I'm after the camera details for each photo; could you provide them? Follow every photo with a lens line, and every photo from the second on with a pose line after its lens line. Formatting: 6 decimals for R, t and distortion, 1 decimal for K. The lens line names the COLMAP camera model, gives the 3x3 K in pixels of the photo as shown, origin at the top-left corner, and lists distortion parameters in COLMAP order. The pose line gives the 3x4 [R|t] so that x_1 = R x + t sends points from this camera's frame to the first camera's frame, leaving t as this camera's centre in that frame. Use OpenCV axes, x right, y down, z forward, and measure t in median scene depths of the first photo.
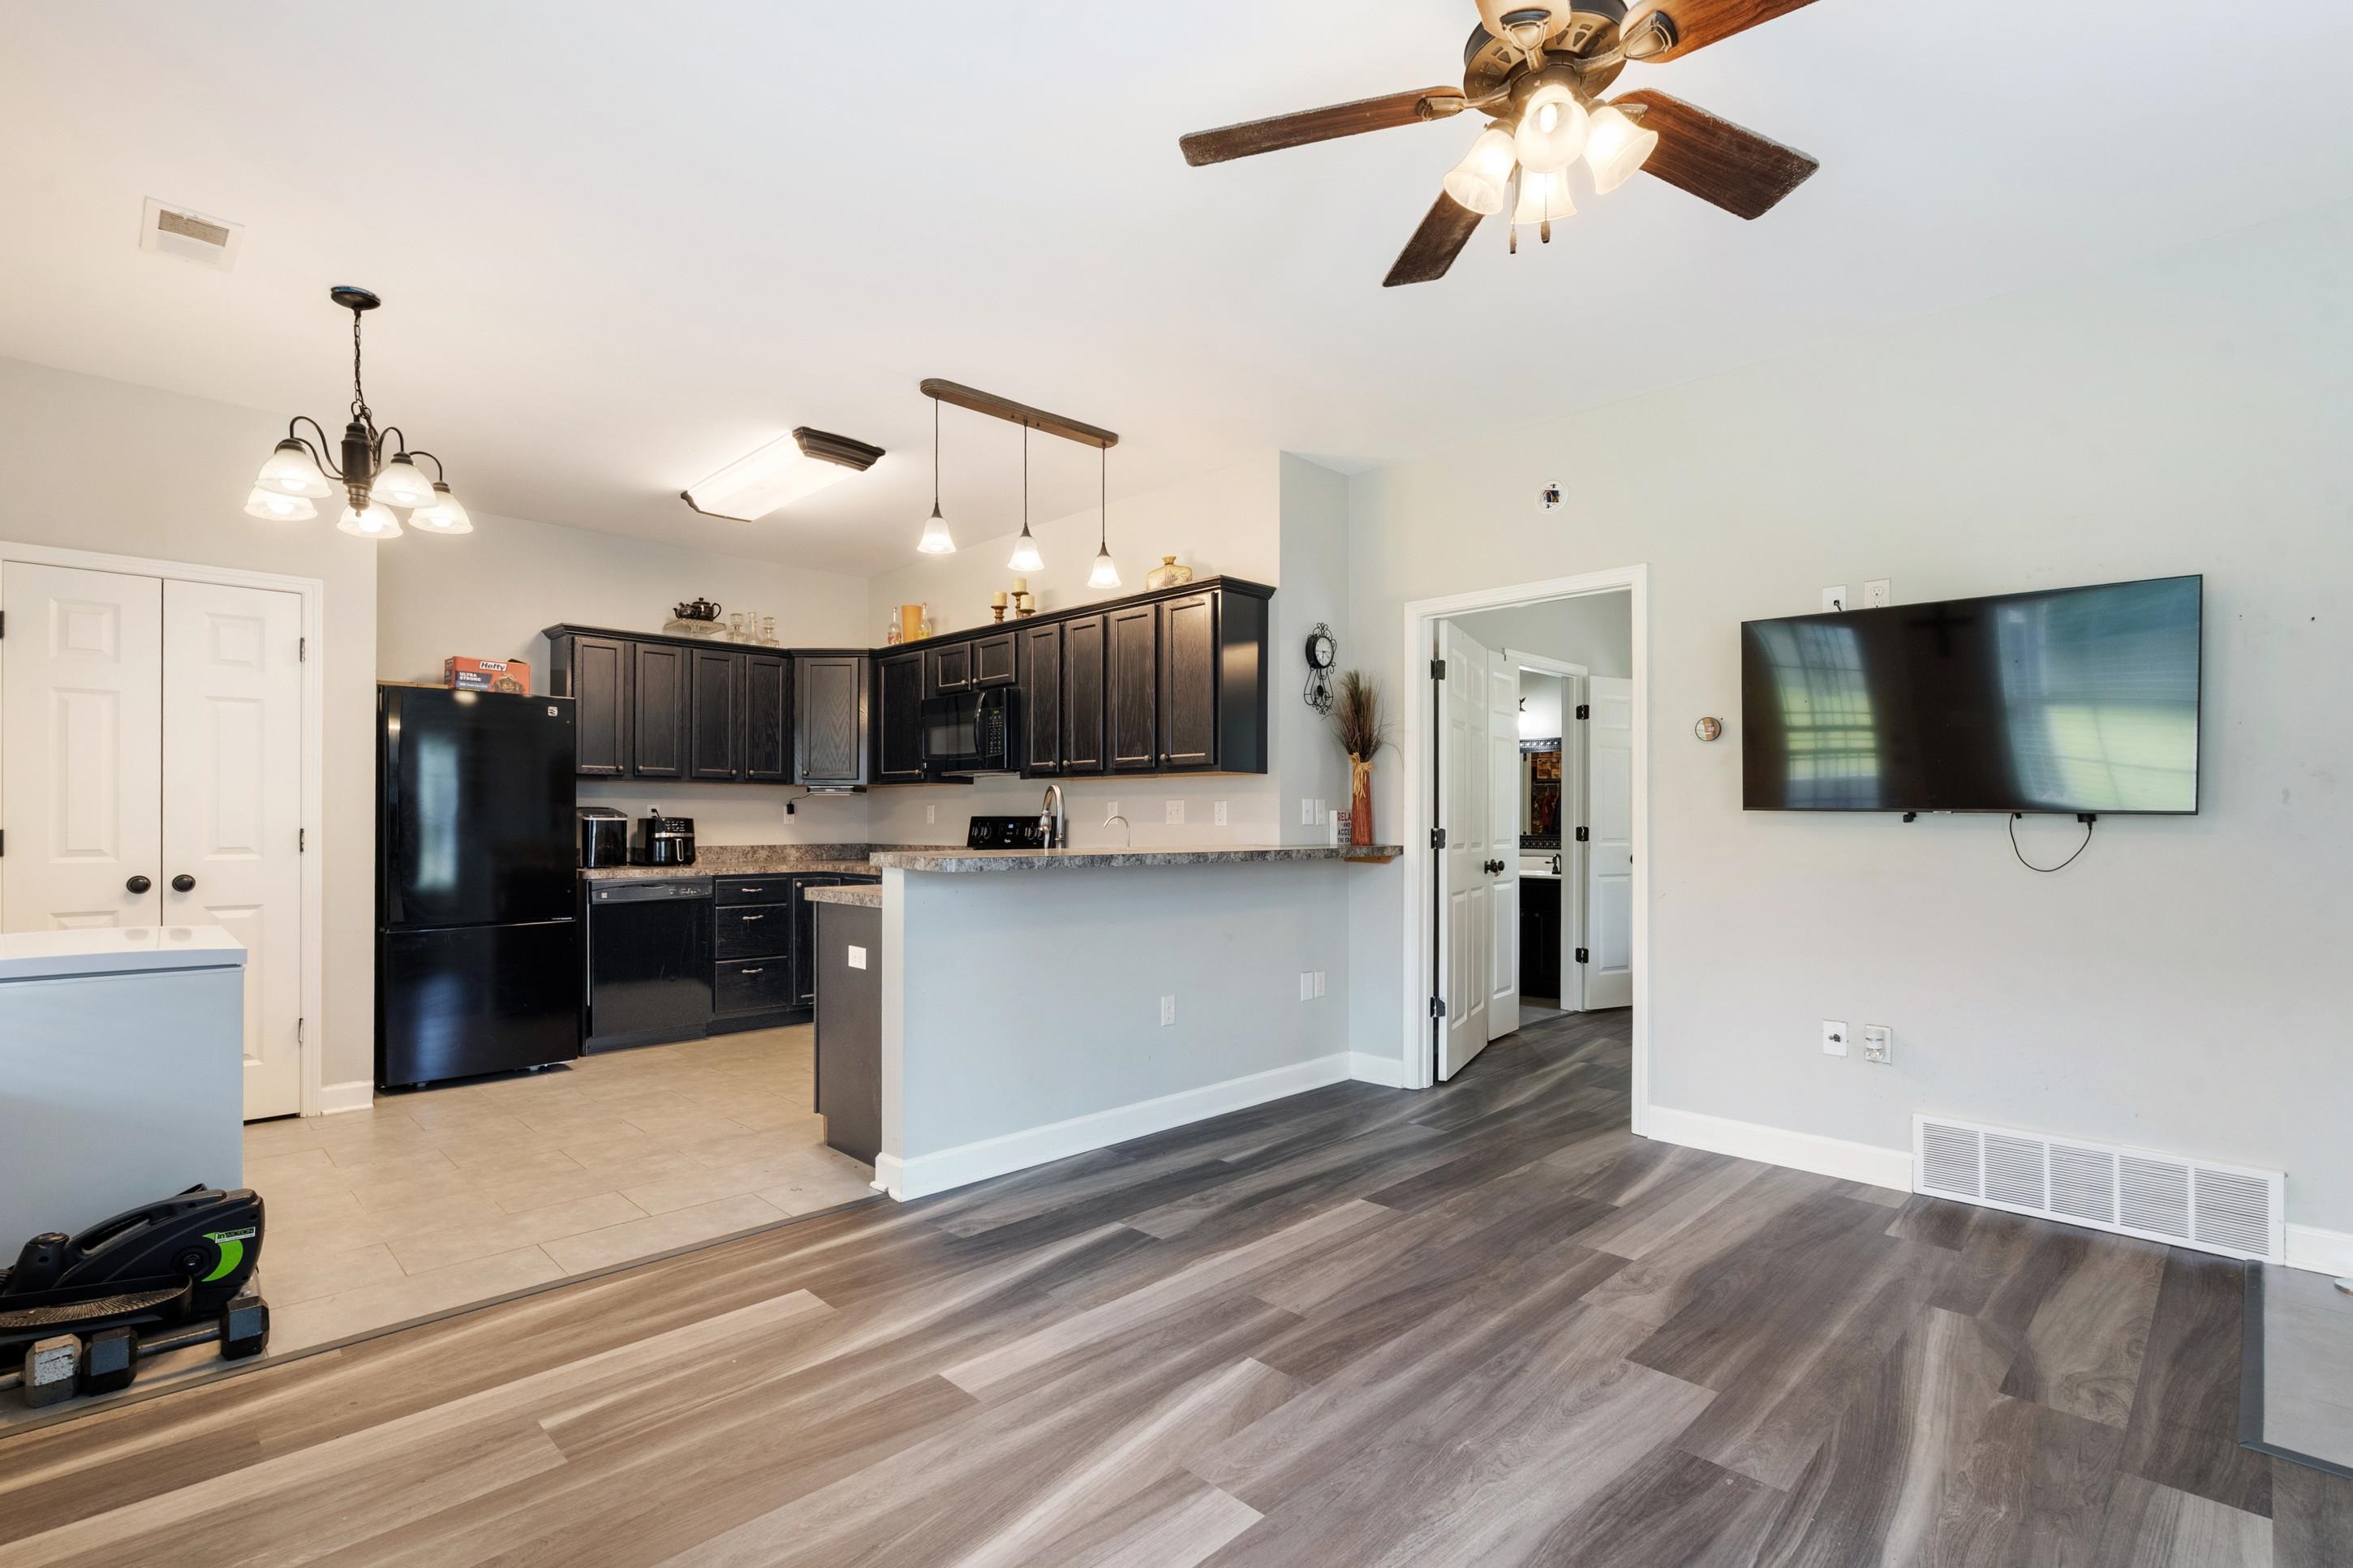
lens RADIAL K [[1073.0, 0, 1102.1], [0, 1073.0, 822.2], [0, 0, 1]] dist [-0.004964, 0.002932]
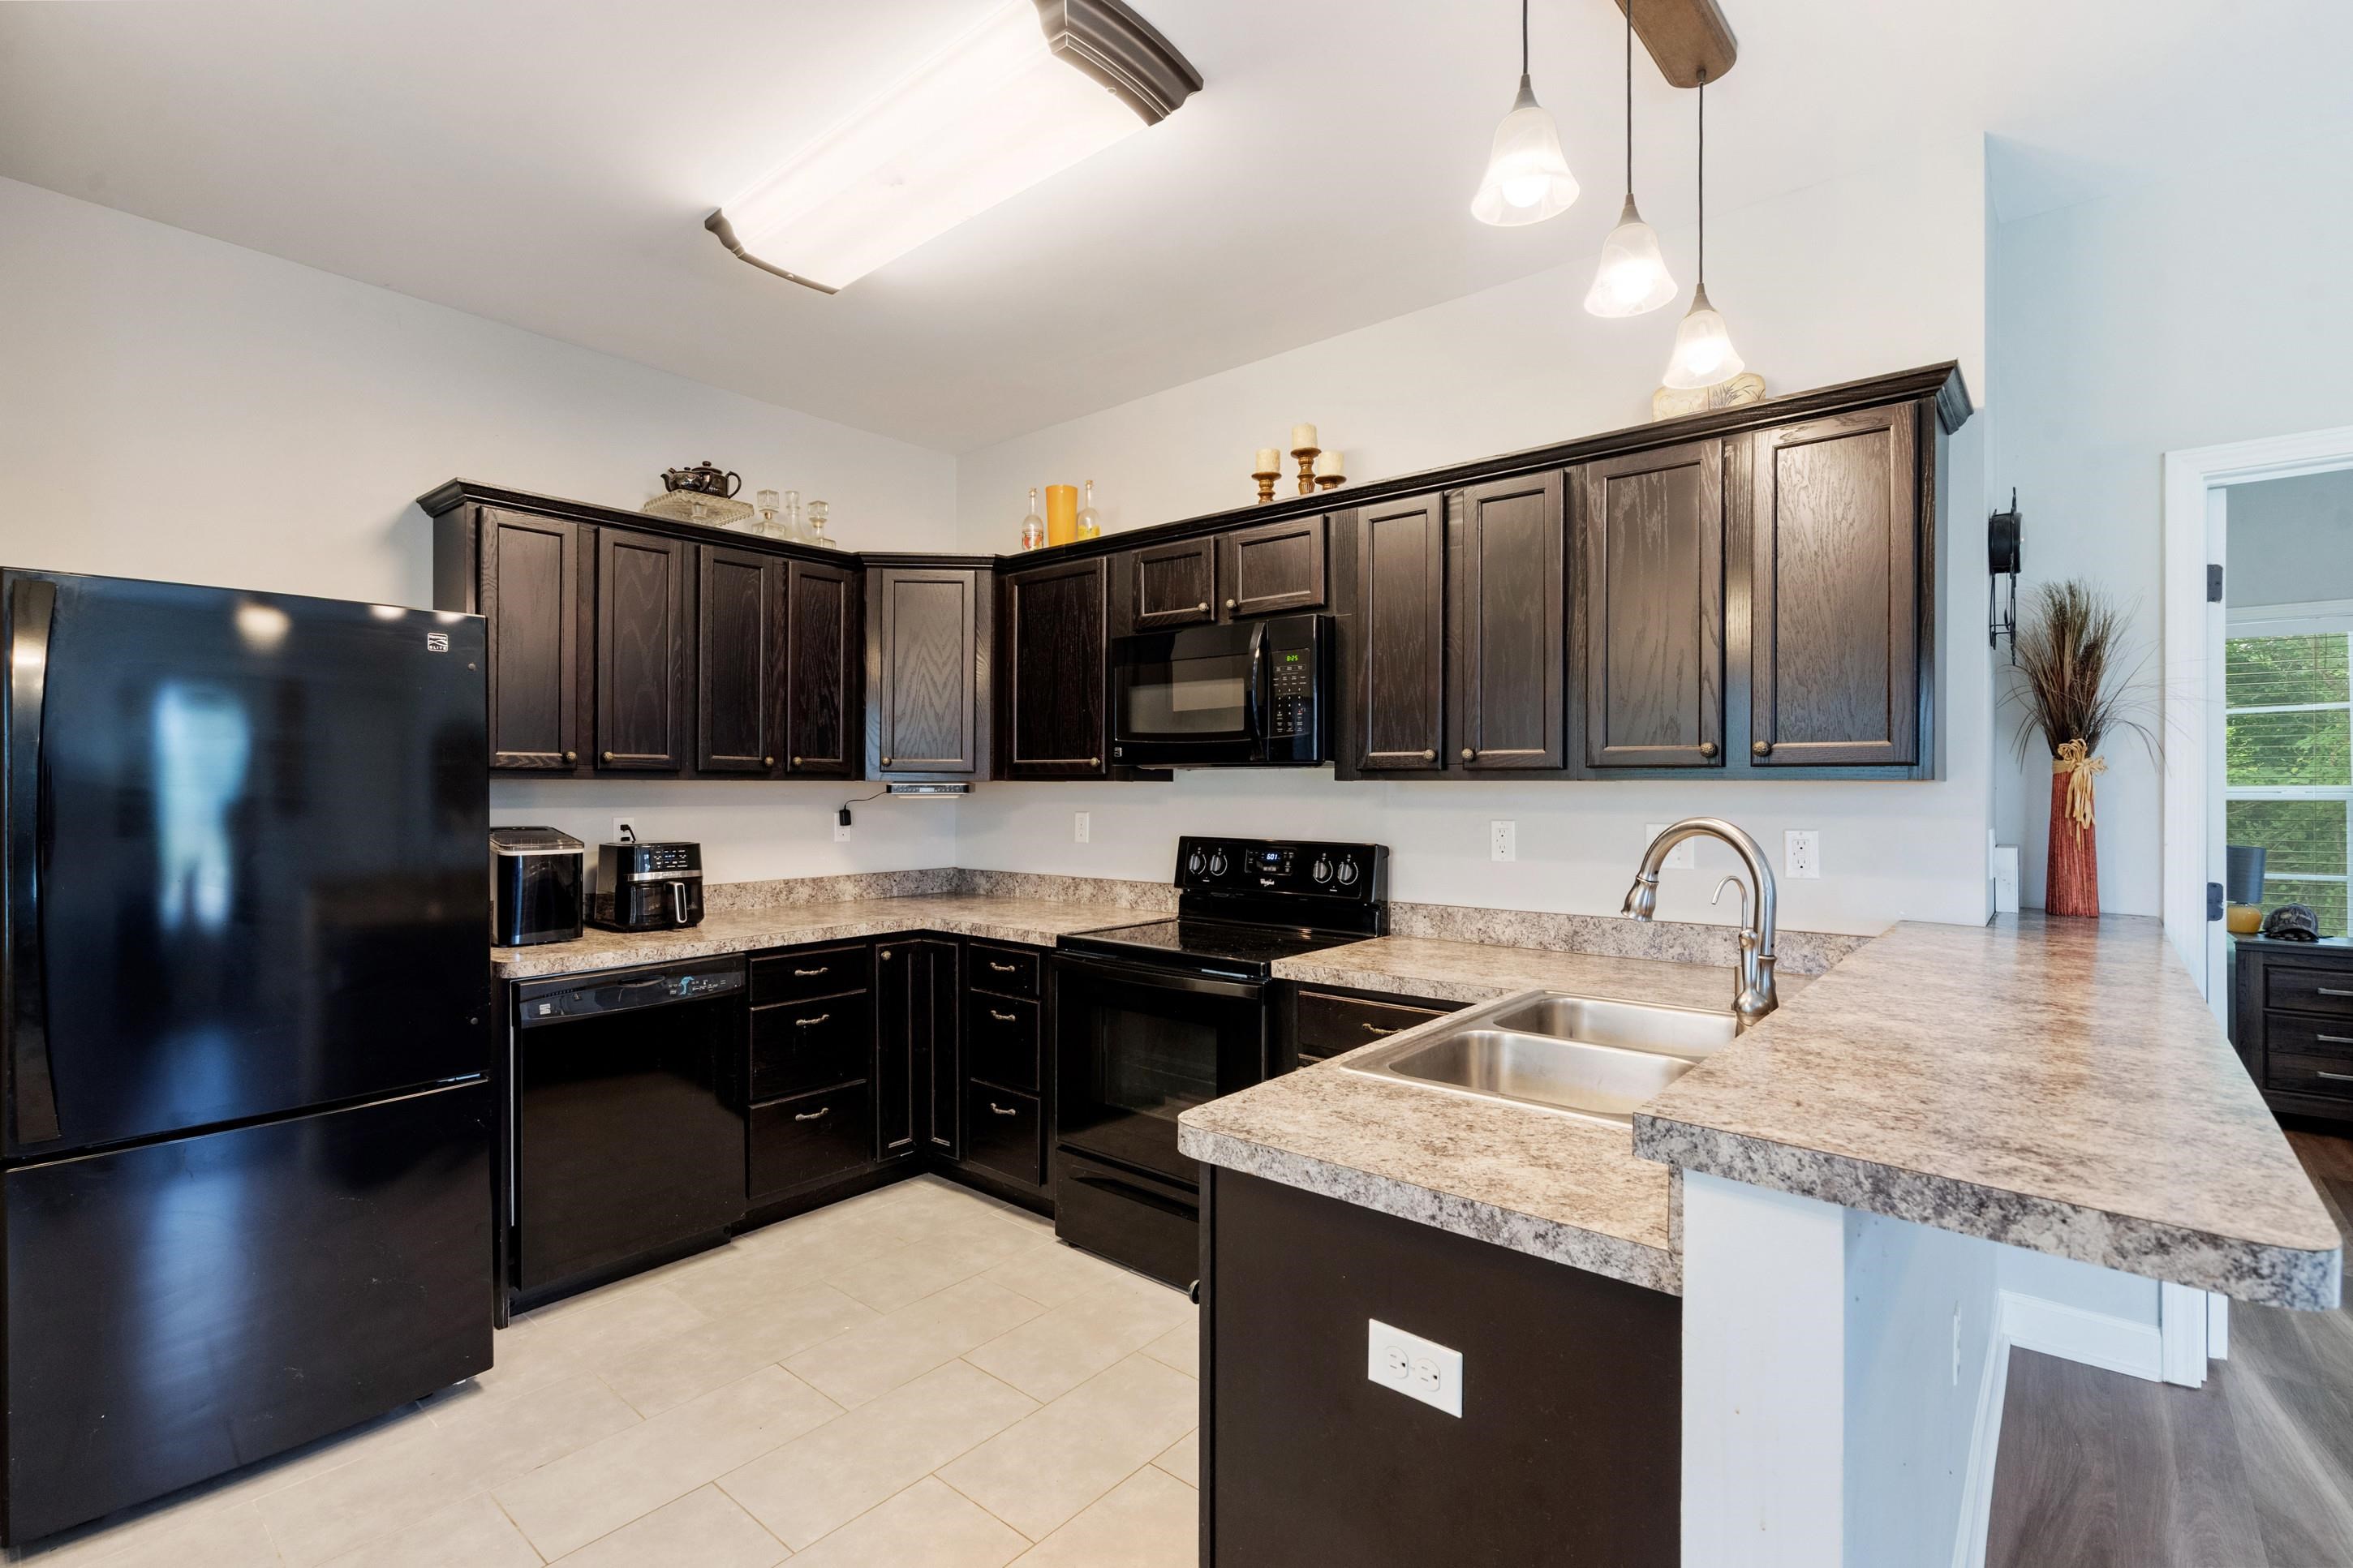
lens RADIAL K [[1073.0, 0, 1126.0], [0, 1073.0, 788.2], [0, 0, 1]] dist [-0.004964, 0.002932]
pose [[0.995025, -0.001053, 0.099619, -0.249296], [0.000926, 0.999999, 0.001326, -0.038519], [-0.099620, -0.001227, 0.995025, 0.482786]]
